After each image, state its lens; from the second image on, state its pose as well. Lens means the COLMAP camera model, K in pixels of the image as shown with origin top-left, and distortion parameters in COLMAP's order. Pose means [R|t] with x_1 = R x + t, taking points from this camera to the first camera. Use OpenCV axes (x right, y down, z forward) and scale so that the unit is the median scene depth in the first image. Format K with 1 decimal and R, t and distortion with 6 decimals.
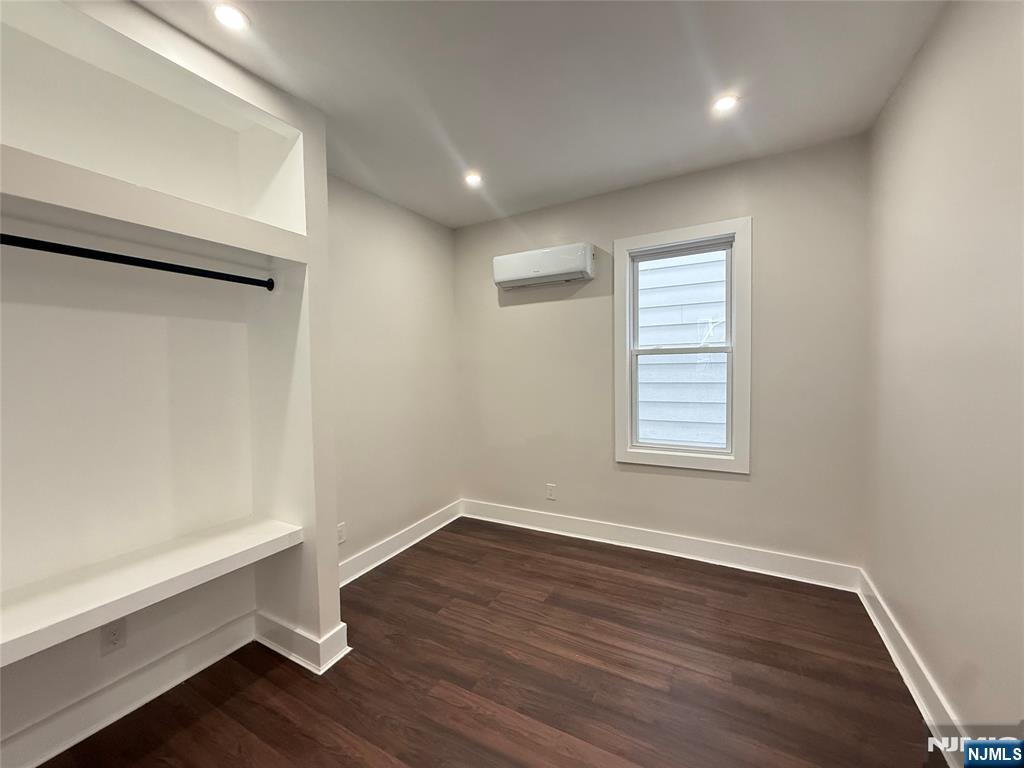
lens RADIAL K [[410.9, 0, 505.2], [0, 410.9, 384.4], [0, 0, 1]] dist [0.040816, 0.000128]
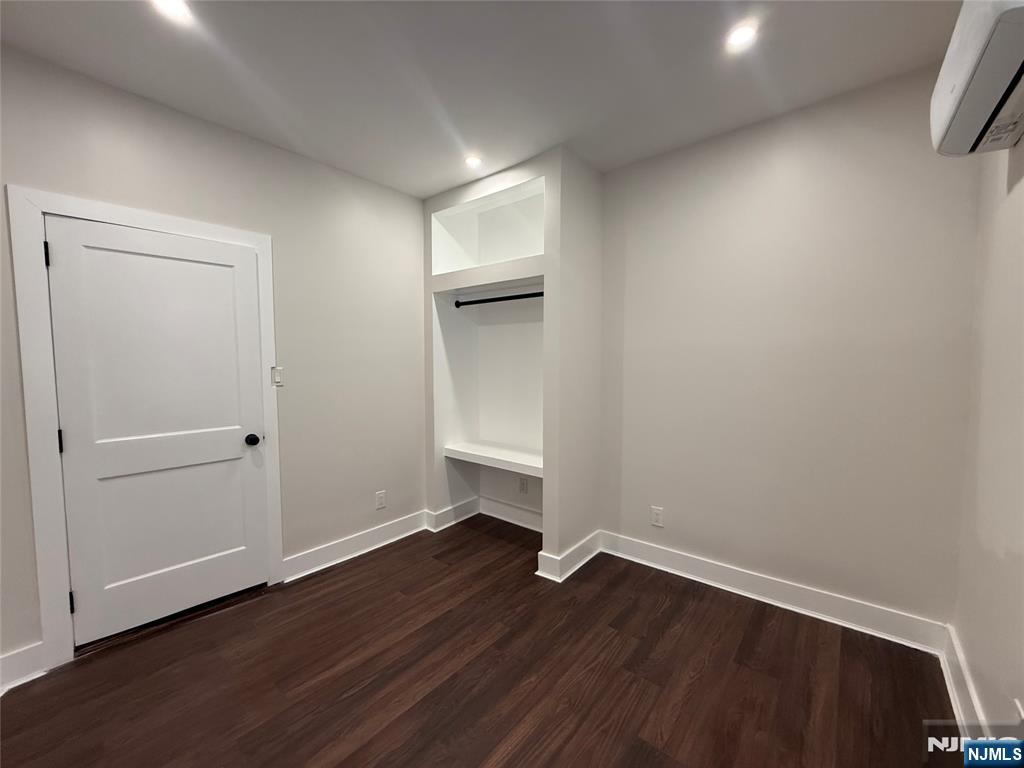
lens RADIAL K [[410.9, 0, 505.2], [0, 410.9, 384.4], [0, 0, 1]] dist [0.040816, 0.000128]
pose [[-0.189983, 0.074230, -0.978977, 0.756442], [-0.026673, 0.996379, 0.080725, -0.033055], [0.981425, 0.041449, -0.187315, 0.987466]]
